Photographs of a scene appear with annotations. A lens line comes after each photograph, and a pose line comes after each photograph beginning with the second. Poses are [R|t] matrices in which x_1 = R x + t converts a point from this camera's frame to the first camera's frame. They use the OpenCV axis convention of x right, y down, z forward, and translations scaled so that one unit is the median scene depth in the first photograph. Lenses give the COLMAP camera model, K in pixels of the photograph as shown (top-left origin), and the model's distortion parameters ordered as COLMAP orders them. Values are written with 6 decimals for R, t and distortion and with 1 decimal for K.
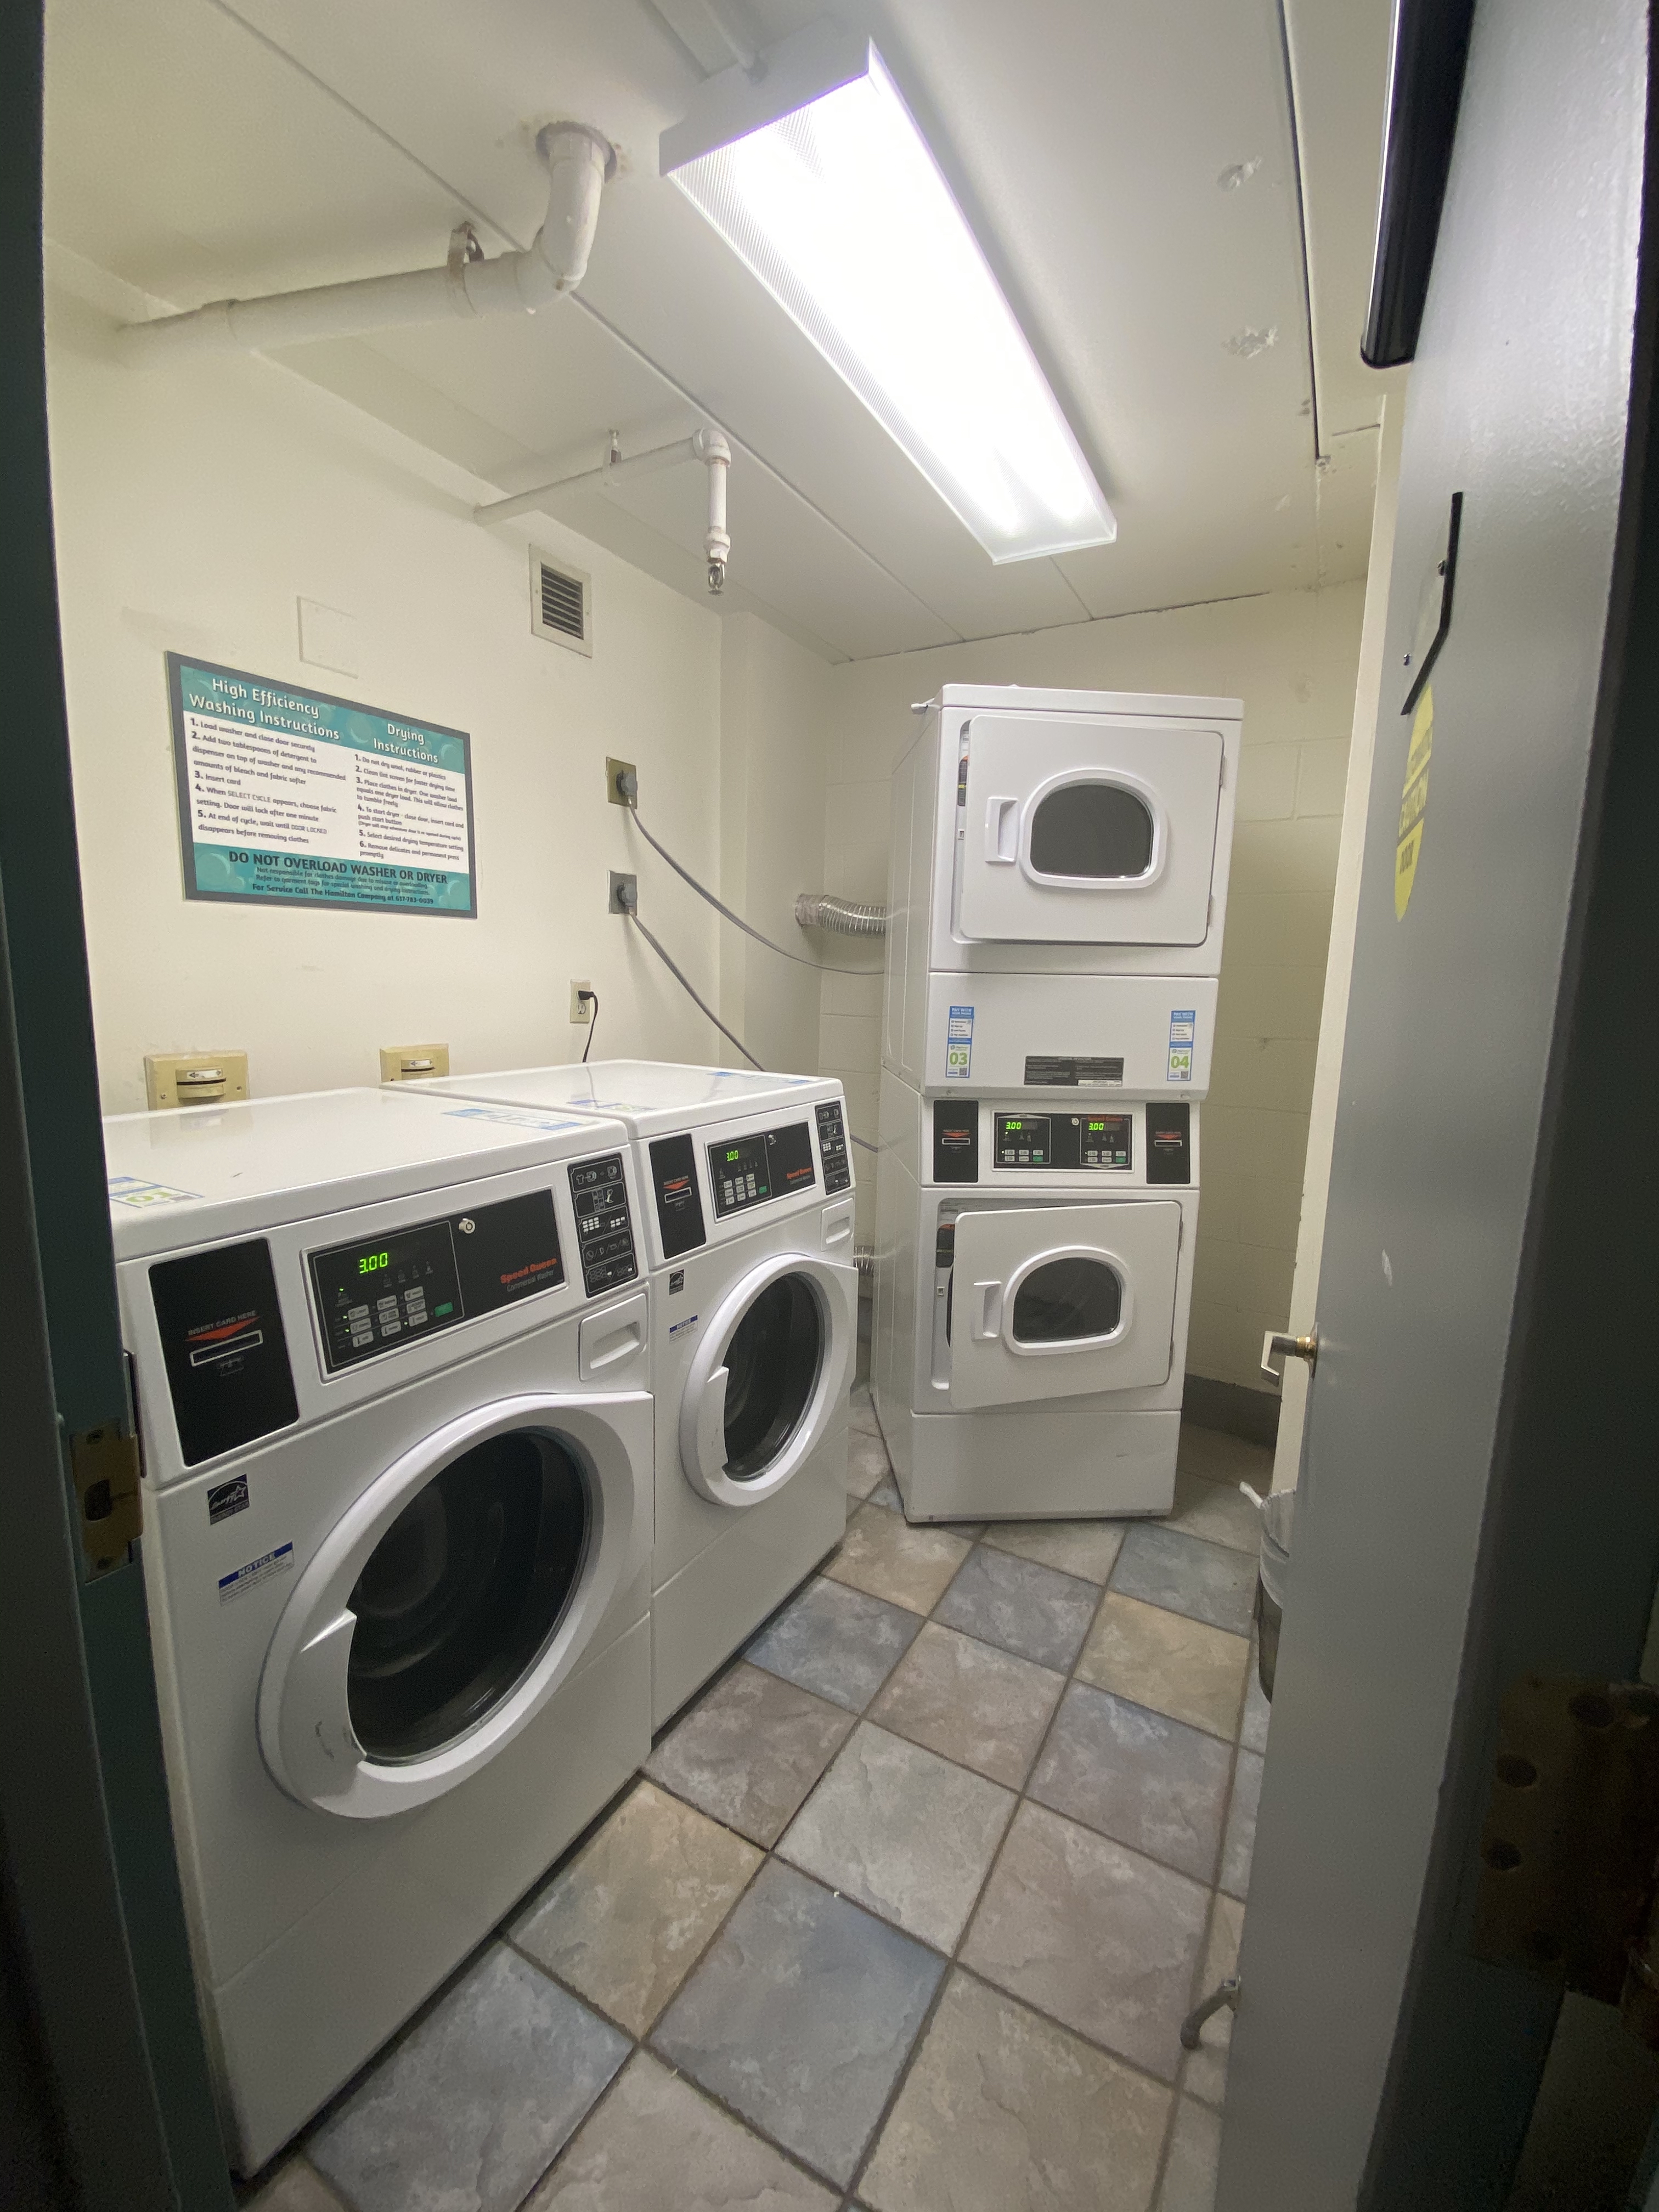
lens RADIAL K [[891.8, 0, 827.7], [0, 891.8, 1116.2], [0, 0, 1]] dist [-0.022649, -0.001645]
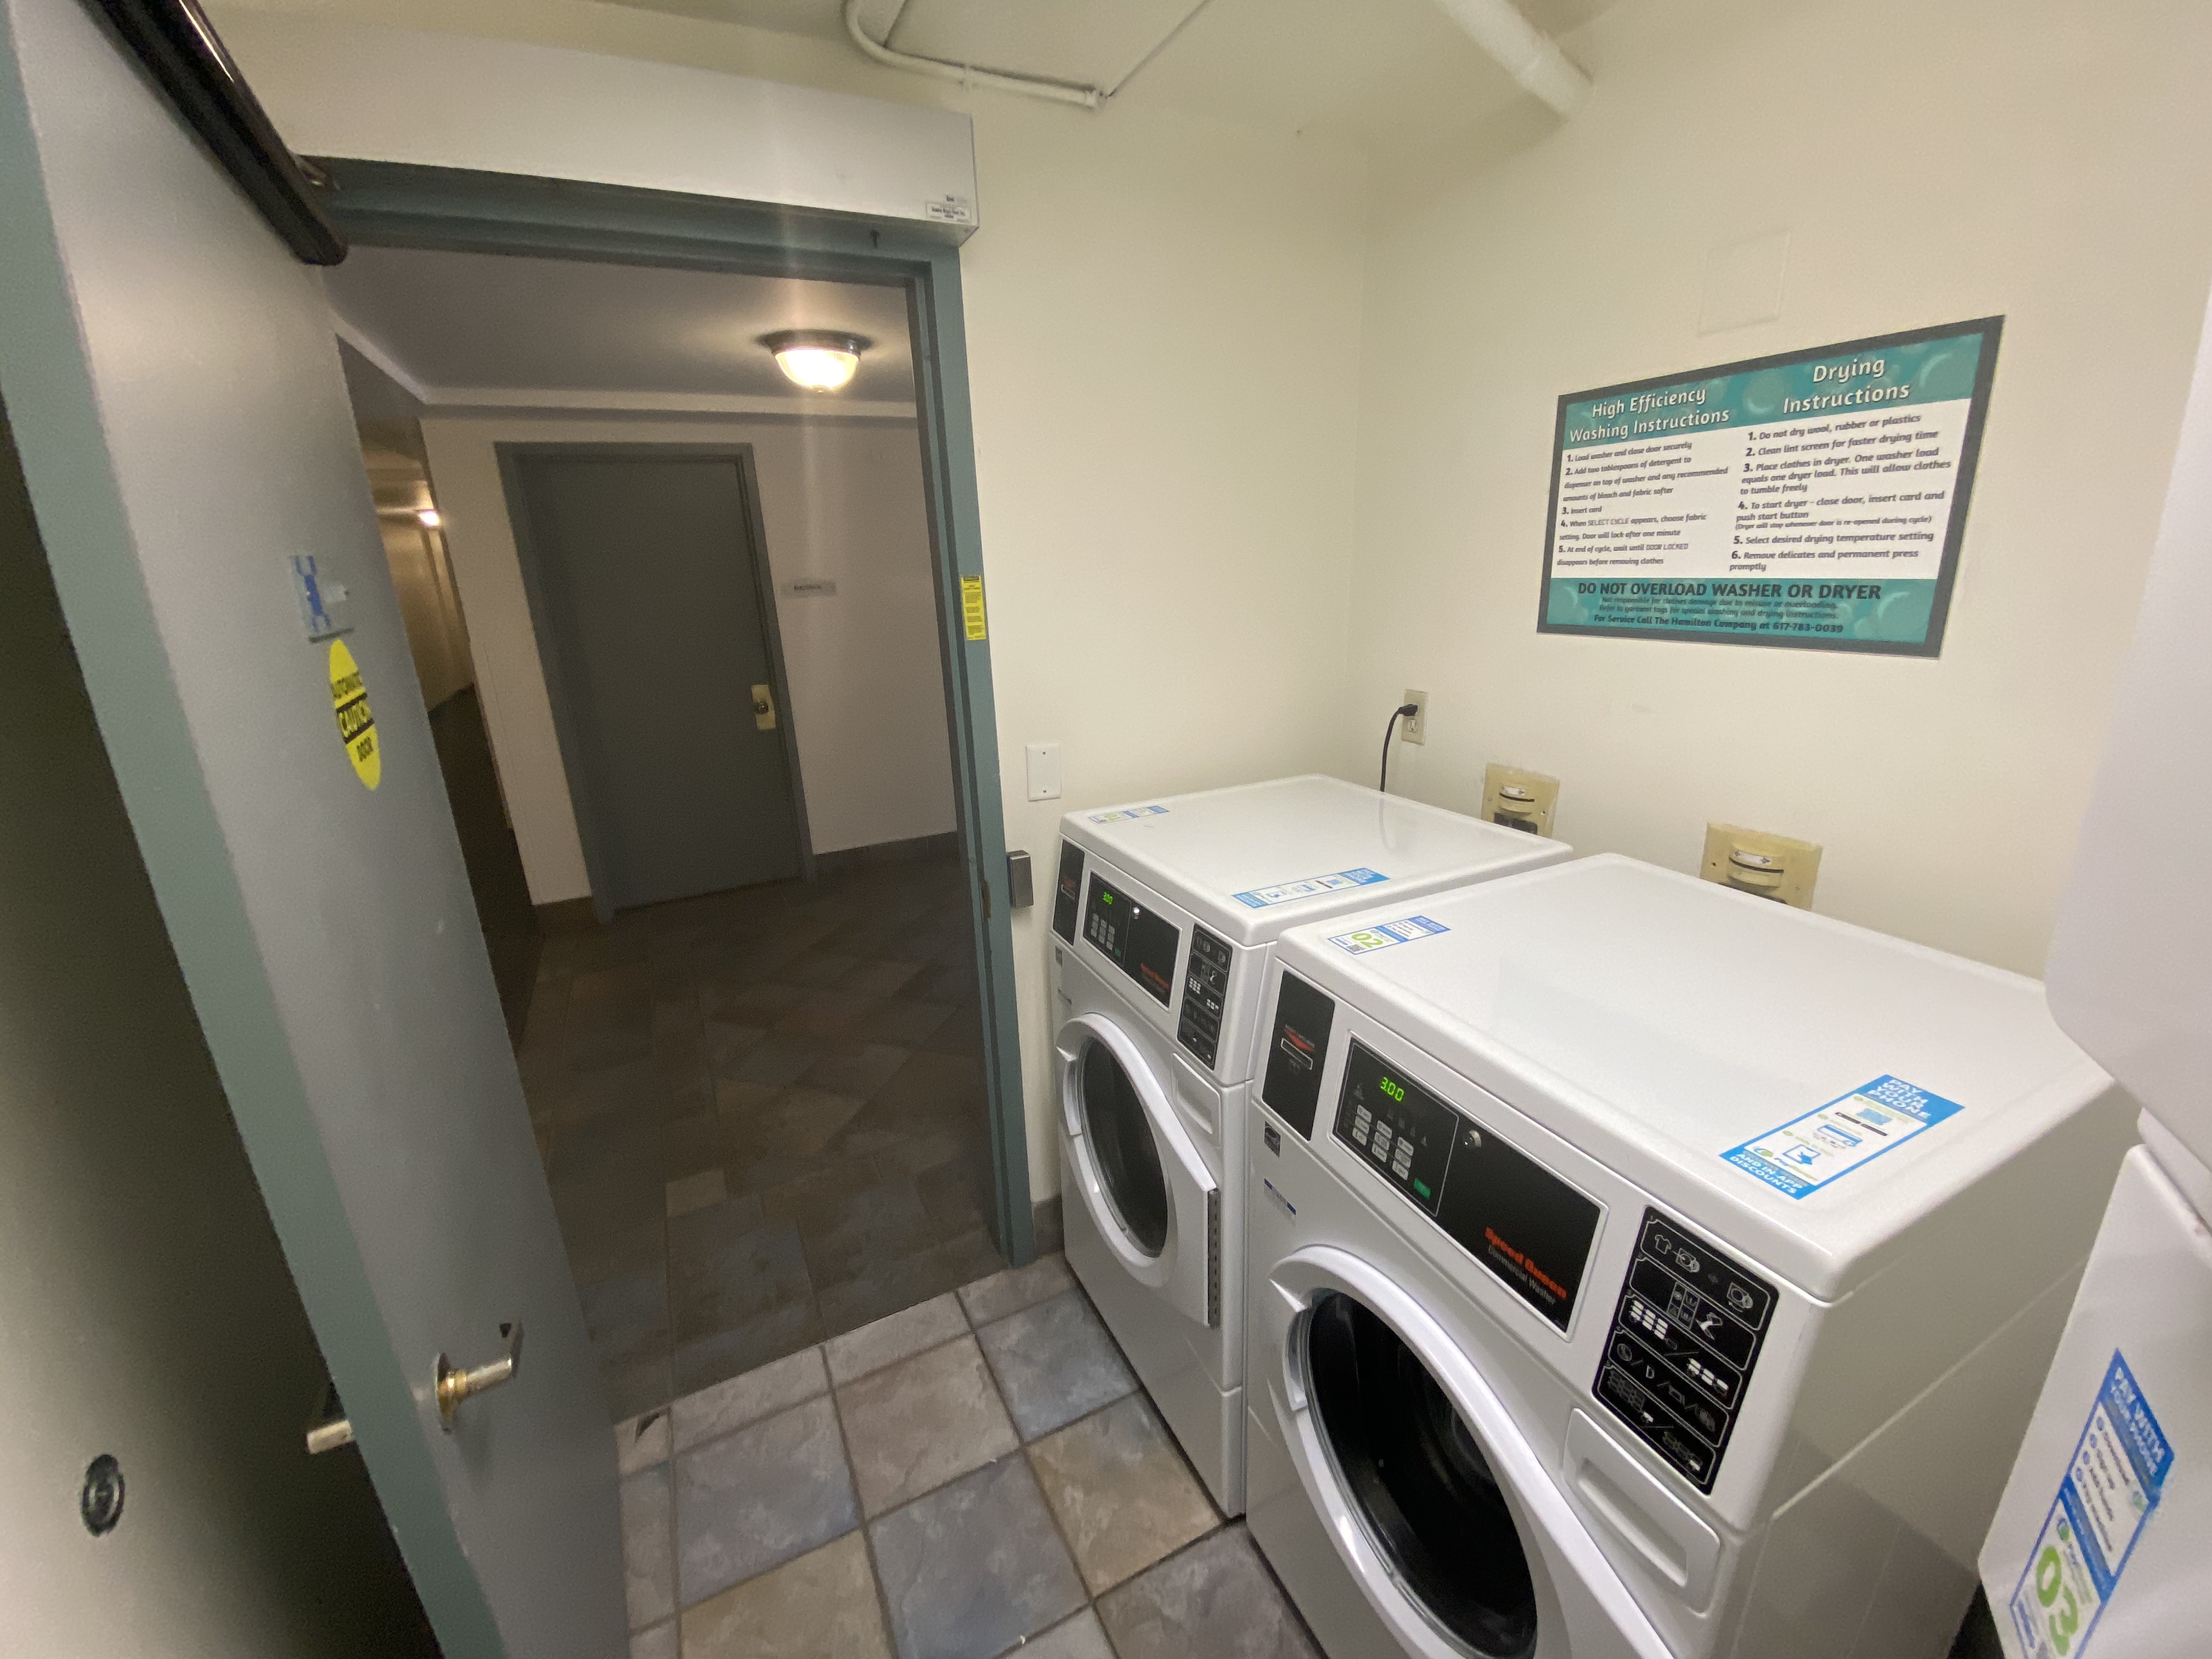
lens RADIAL K [[891.8, 0, 1101.6], [0, 891.8, 833.2], [0, 0, 1]] dist [-0.022649, -0.001645]
pose [[-0.561009, 0.239151, -0.792512, 0.450482], [-0.112122, 0.926587, 0.358979, -0.317054], [0.820181, 0.290248, -0.493010, 1.064536]]
